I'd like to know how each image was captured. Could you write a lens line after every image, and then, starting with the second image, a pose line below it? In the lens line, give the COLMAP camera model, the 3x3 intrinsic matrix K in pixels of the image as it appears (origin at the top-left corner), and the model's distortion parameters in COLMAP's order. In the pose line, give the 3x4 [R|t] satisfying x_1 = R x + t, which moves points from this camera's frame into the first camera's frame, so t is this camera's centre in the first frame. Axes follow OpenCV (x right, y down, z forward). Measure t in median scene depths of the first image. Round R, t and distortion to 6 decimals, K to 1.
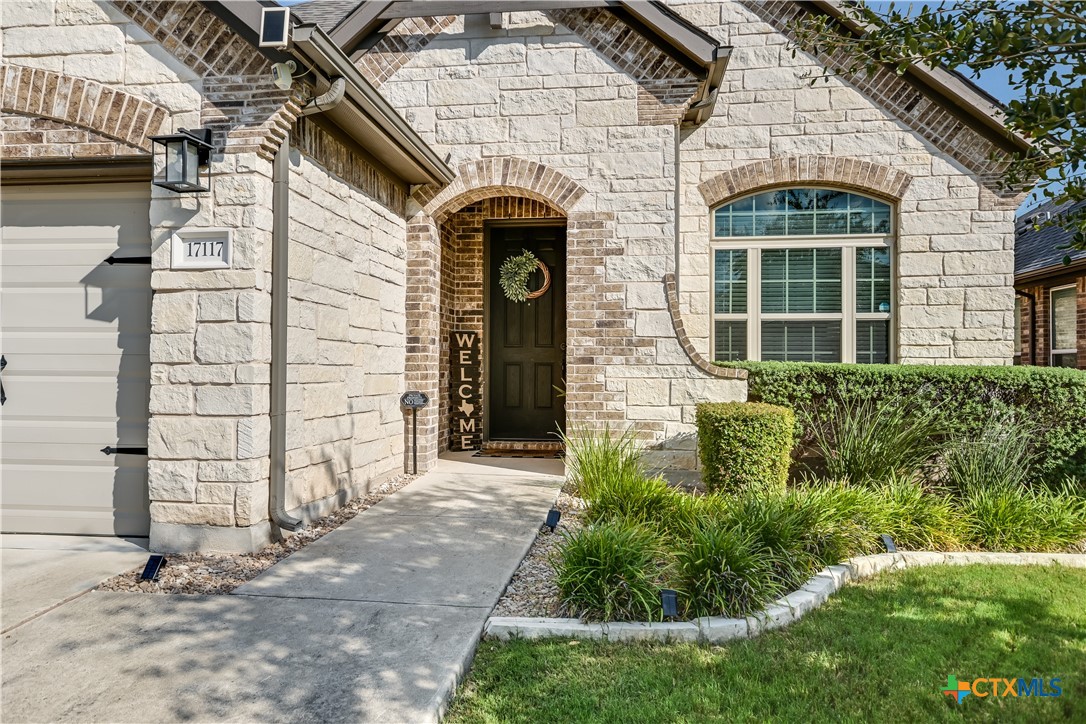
lens RADIAL K [[751.8, 0, 542.7], [0, 751.8, 345.1], [0, 0, 1]] dist [0.029105, 0.003757]
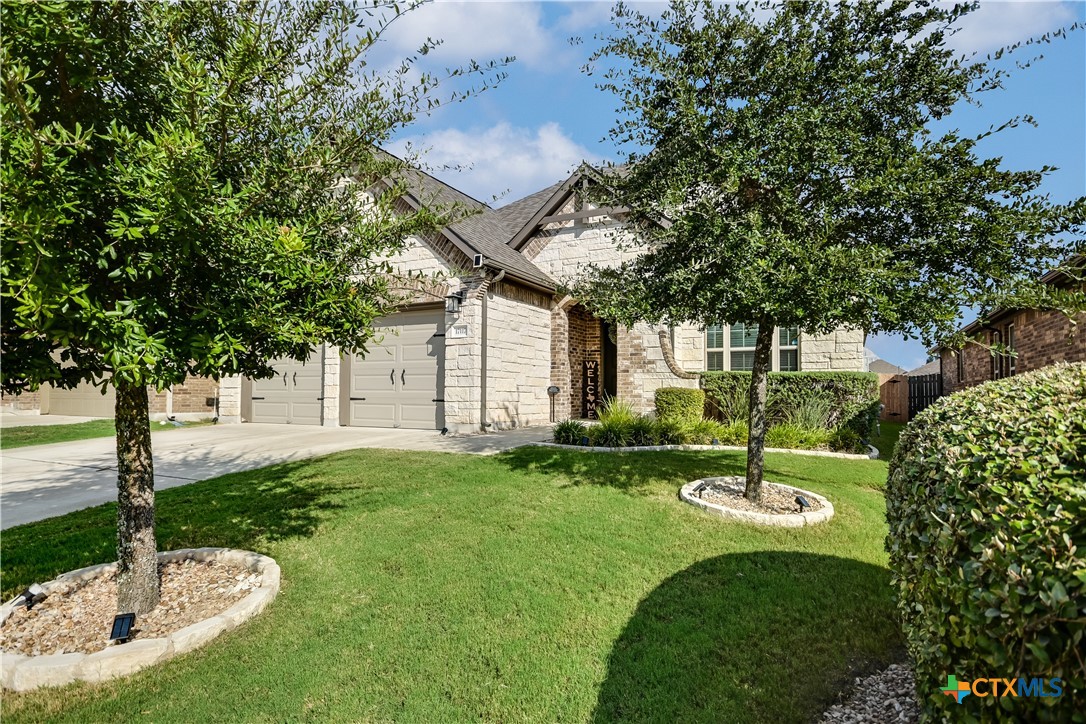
lens RADIAL K [[582.6, 0, 543.0], [0, 582.6, 362.0], [0, 0, 1]] dist [0.033240, -0.000218]
pose [[0.933936, -0.017690, -0.357003, 0.463279], [0.007122, 0.999497, -0.030896, 0.046800], [0.357371, 0.026312, 0.933592, -0.704408]]
